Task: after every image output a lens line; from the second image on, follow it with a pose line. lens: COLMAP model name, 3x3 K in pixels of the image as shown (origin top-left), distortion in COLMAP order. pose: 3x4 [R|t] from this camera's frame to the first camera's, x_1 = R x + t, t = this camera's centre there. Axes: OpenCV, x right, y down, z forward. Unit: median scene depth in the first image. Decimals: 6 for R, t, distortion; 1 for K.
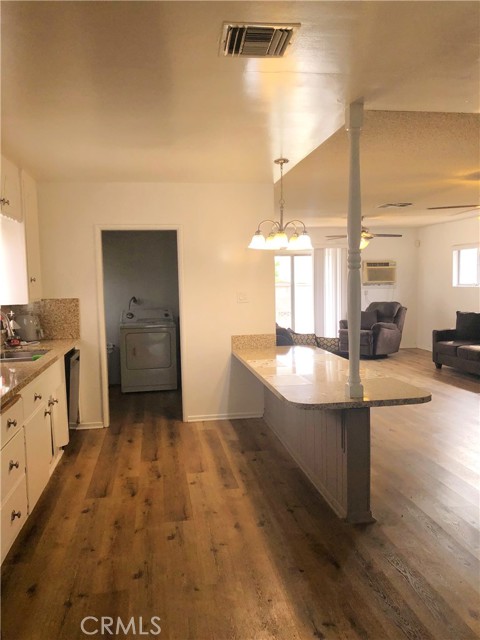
lens RADIAL K [[526.7, 0, 239.9], [0, 526.7, 323.2], [0, 0, 1]] dist [0.040005, -0.062529]
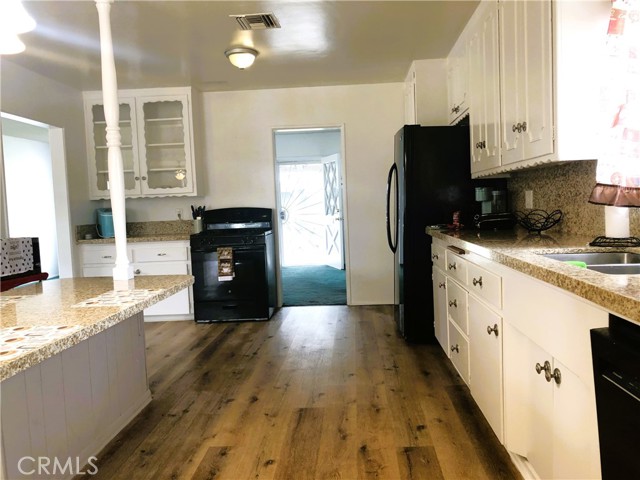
lens RADIAL K [[526.7, 0, 318.0], [0, 526.7, 235.2], [0, 0, 1]] dist [0.040005, -0.062529]
pose [[-0.972095, 0.046507, 0.229933, -0.123492], [0.078270, 0.988286, 0.131011, -0.014173], [-0.221147, 0.145351, -0.964348, 0.640751]]
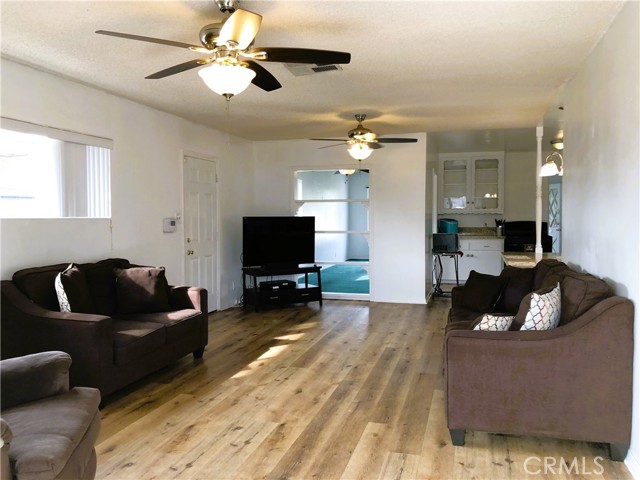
lens RADIAL K [[526.7, 0, 320.9], [0, 526.7, 236.2], [0, 0, 1]] dist [0.040005, -0.062529]
pose [[-0.906466, 0.008469, 0.422194, 0.034981], [0.058697, 0.992620, 0.106113, -0.078067], [-0.418180, 0.120969, -0.900273, 1.182999]]
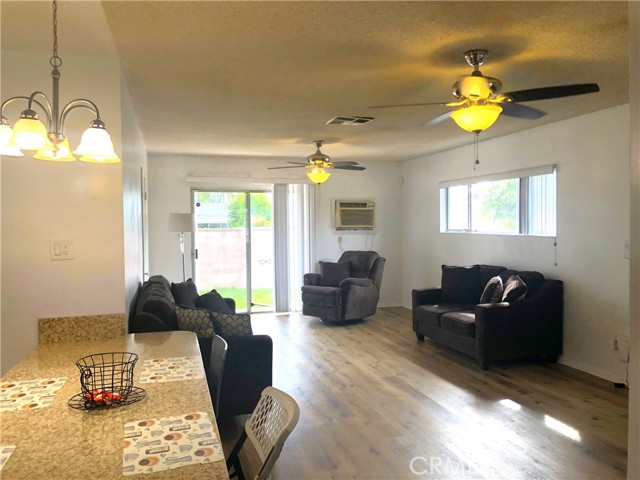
lens RADIAL K [[526.7, 0, 318.3], [0, 526.7, 236.6], [0, 0, 1]] dist [0.040005, -0.062529]
pose [[0.992929, 0.005013, 0.118602, 0.127088], [0.001669, 0.998420, -0.056167, -0.019010], [-0.118696, 0.055968, 0.991352, 0.233993]]
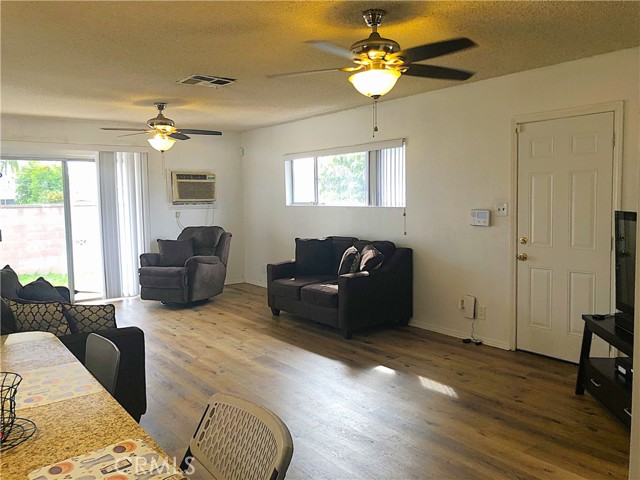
lens RADIAL K [[526.7, 0, 323.3], [0, 526.7, 235.5], [0, 0, 1]] dist [0.040005, -0.062529]
pose [[0.884991, -0.032316, 0.464486, 0.085193], [0.038630, 0.999245, -0.004082, -0.019538], [-0.464003, 0.021555, 0.885571, 0.282705]]
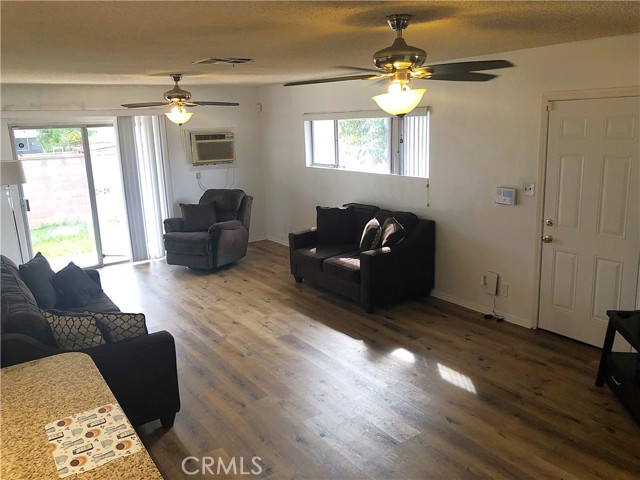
lens RADIAL K [[526.7, 0, 321.2], [0, 526.7, 234.6], [0, 0, 1]] dist [0.040005, -0.062529]
pose [[0.902678, -0.104875, 0.417342, 0.087657], [0.053639, 0.989705, 0.132687, -0.074534], [-0.426961, -0.097388, 0.899010, 0.286360]]
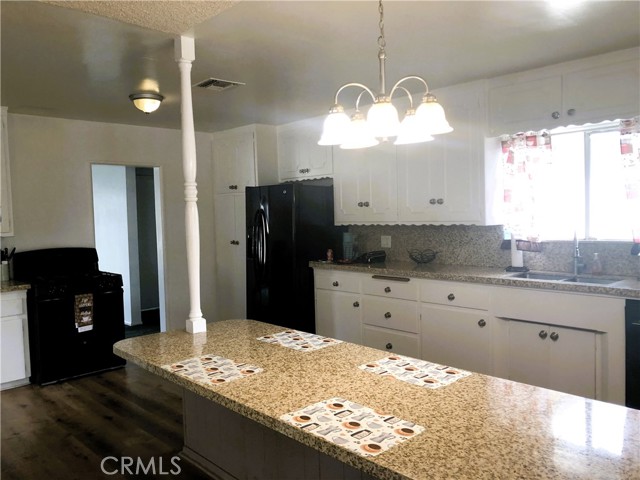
lens RADIAL K [[526.7, 0, 323.0], [0, 526.7, 241.3], [0, 0, 1]] dist [0.040005, -0.062529]
pose [[-0.822621, 0.077072, -0.563343, 0.194572], [-0.002822, 0.990205, 0.139593, -0.057061], [0.568583, 0.116422, -0.814346, 0.661857]]
